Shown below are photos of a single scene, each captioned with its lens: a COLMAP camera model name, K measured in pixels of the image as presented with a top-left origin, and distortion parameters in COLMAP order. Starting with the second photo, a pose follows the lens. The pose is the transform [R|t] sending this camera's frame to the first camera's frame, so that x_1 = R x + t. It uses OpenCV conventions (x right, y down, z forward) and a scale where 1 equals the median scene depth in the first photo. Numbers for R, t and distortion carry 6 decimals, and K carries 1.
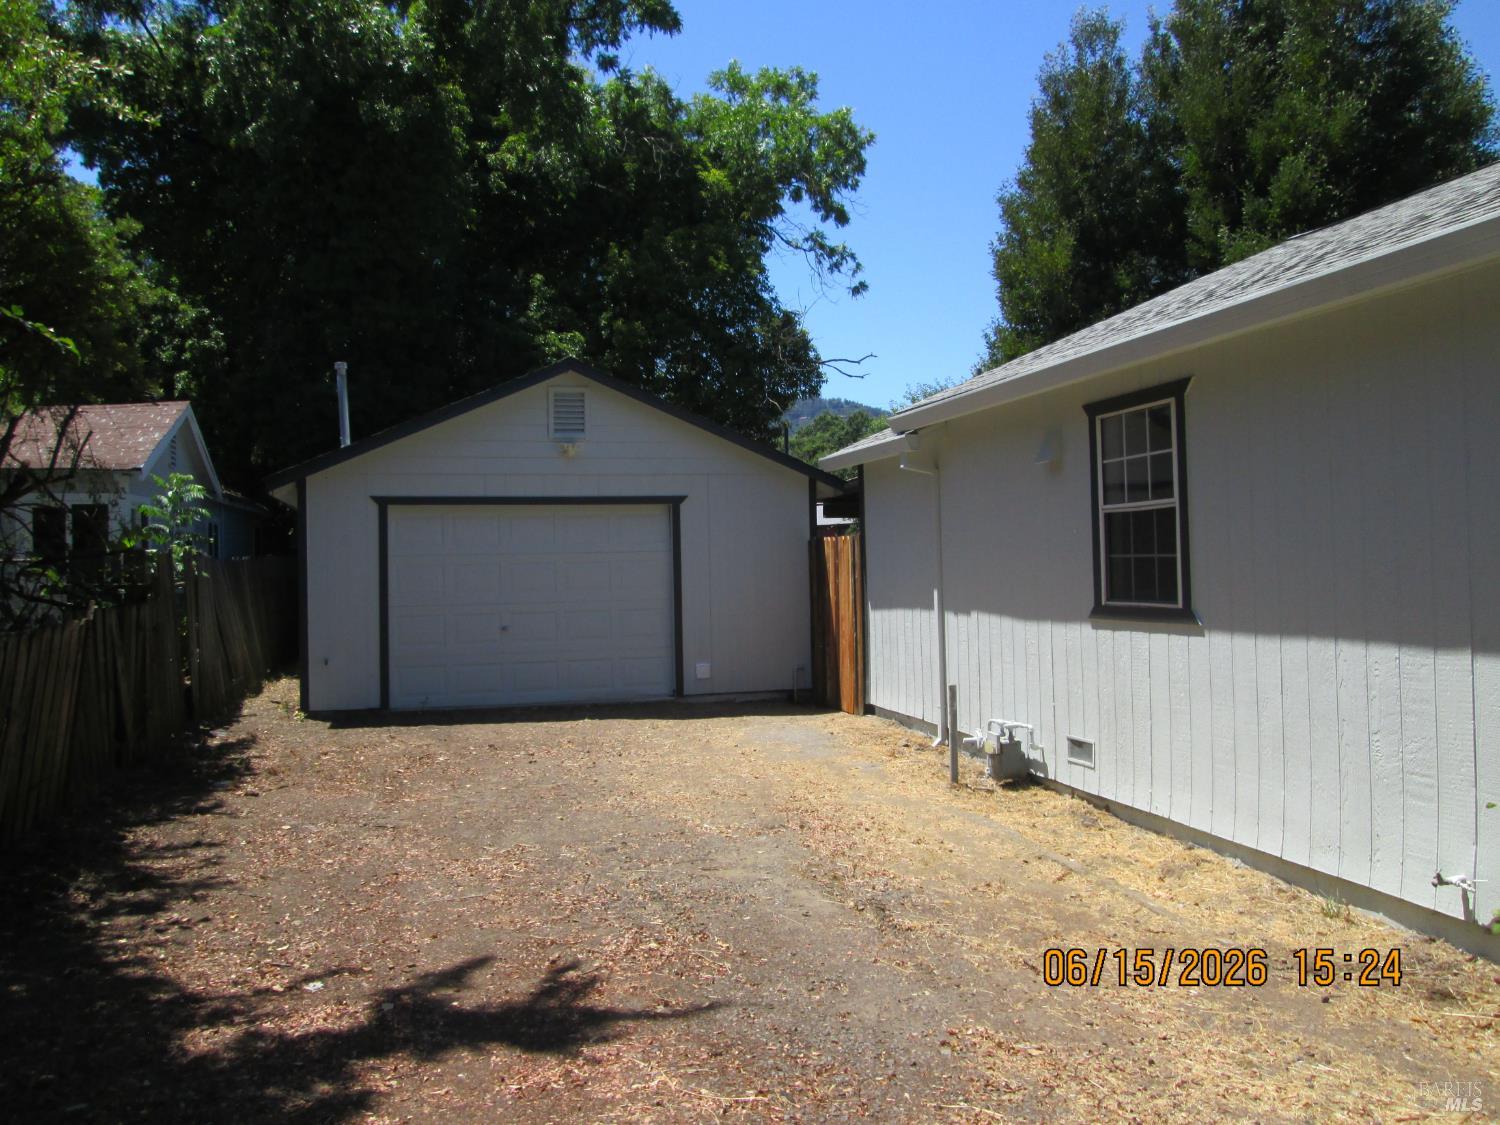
lens RADIAL K [[1254.2, 0, 750.0], [0, 1254.2, 562.5], [0, 0, 1]] dist [-0.042083, 0.011736]
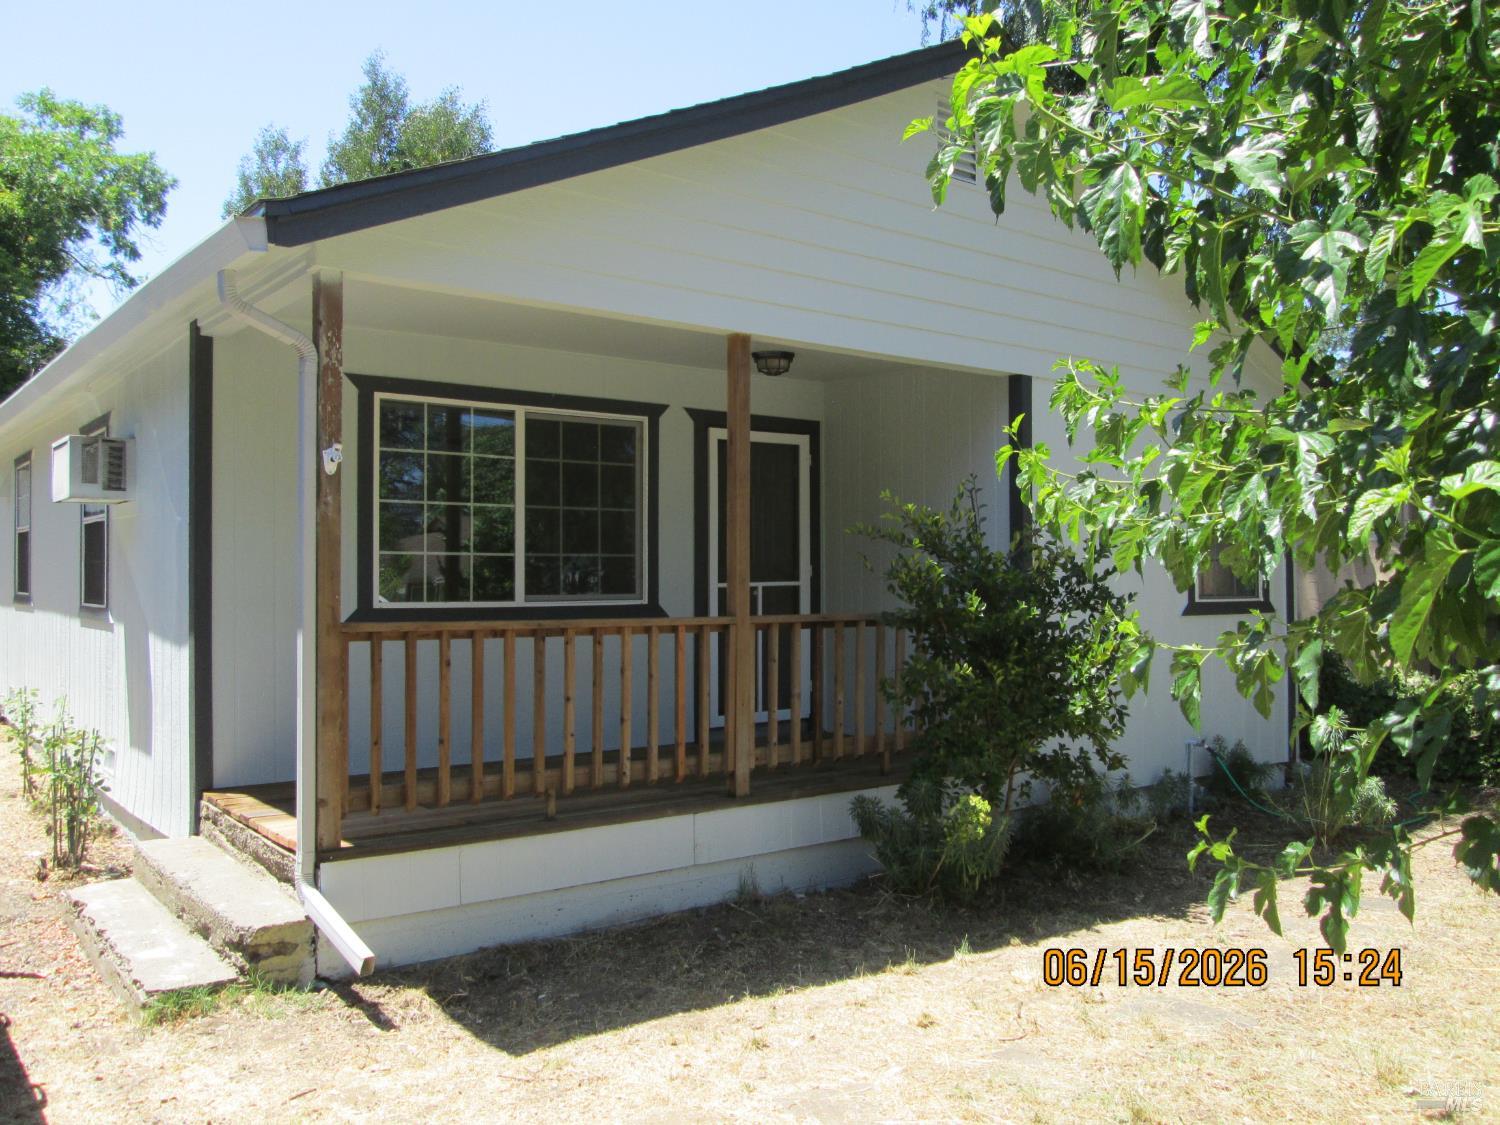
lens RADIAL K [[1254.2, 0, 750.0], [0, 1254.2, 562.5], [0, 0, 1]] dist [-0.042083, 0.011736]
pose [[0.913033, 0.035083, 0.406375, 0.137096], [-0.028337, 0.999343, -0.022607, 0.000894], [-0.406901, 0.009126, 0.913427, -0.200130]]
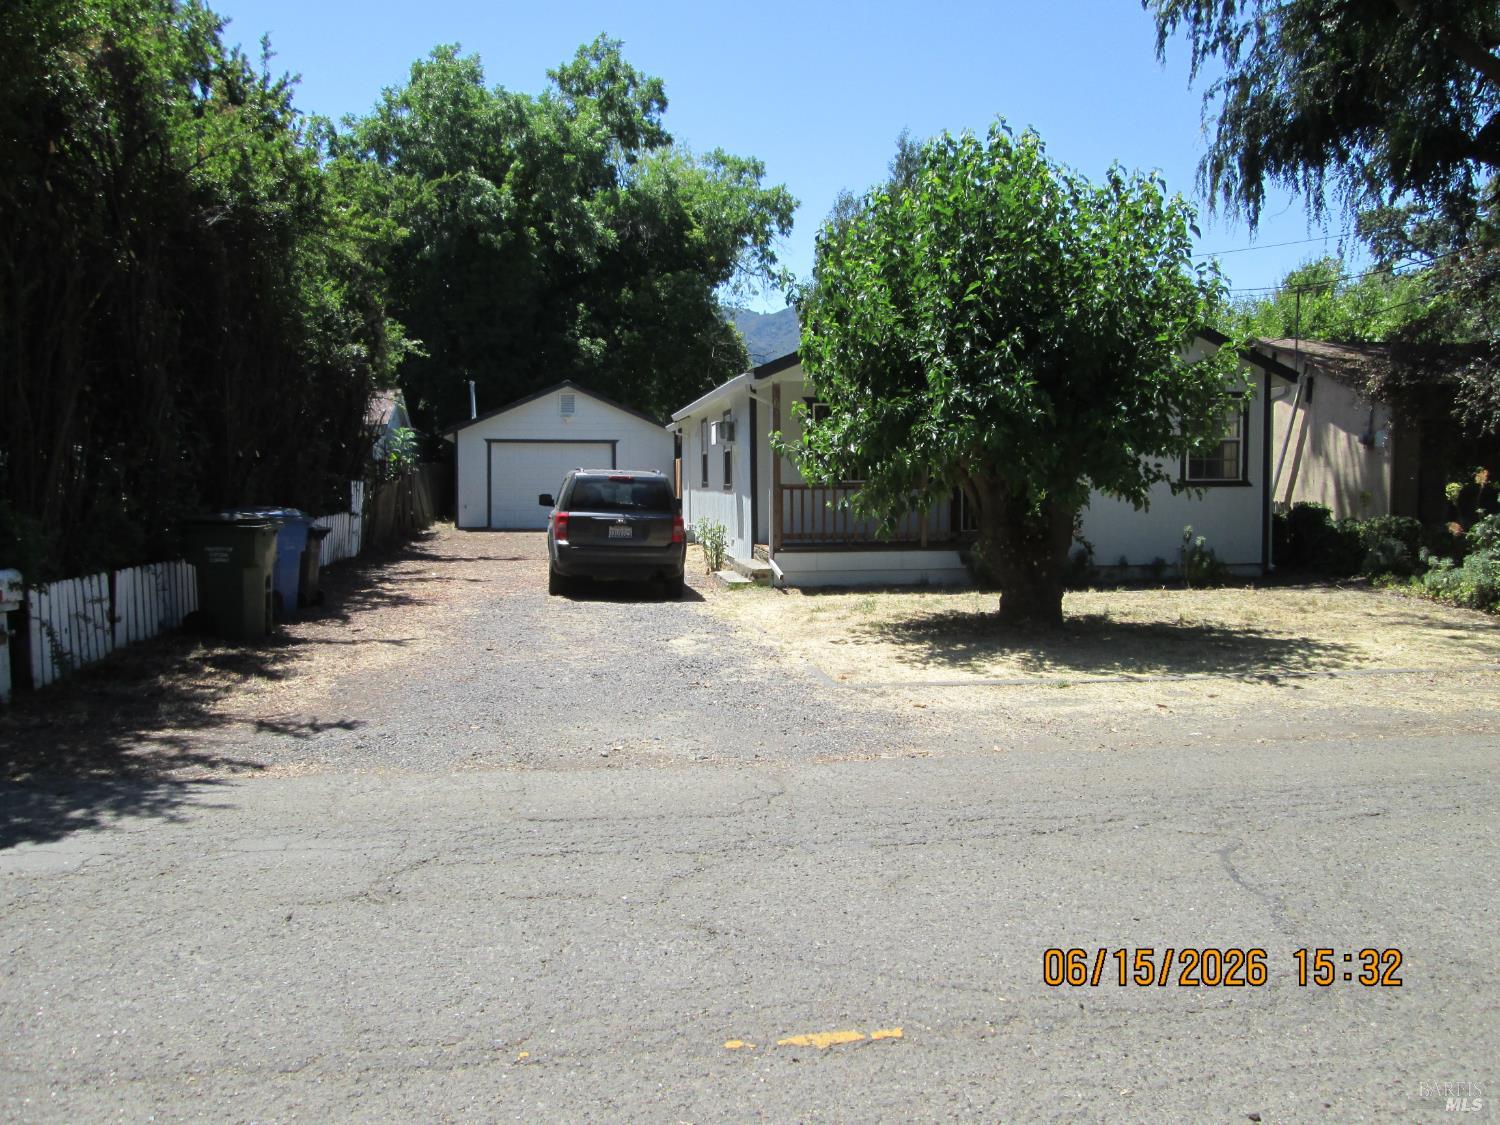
lens RADIAL K [[1254.2, 0, 750.0], [0, 1254.2, 562.5], [0, 0, 1]] dist [-0.042083, 0.011736]
pose [[0.995889, 0.026372, -0.086662, 0.198147], [-0.020411, 0.997410, 0.068962, 0.003587], [0.088256, -0.066910, 0.993848, -0.641977]]
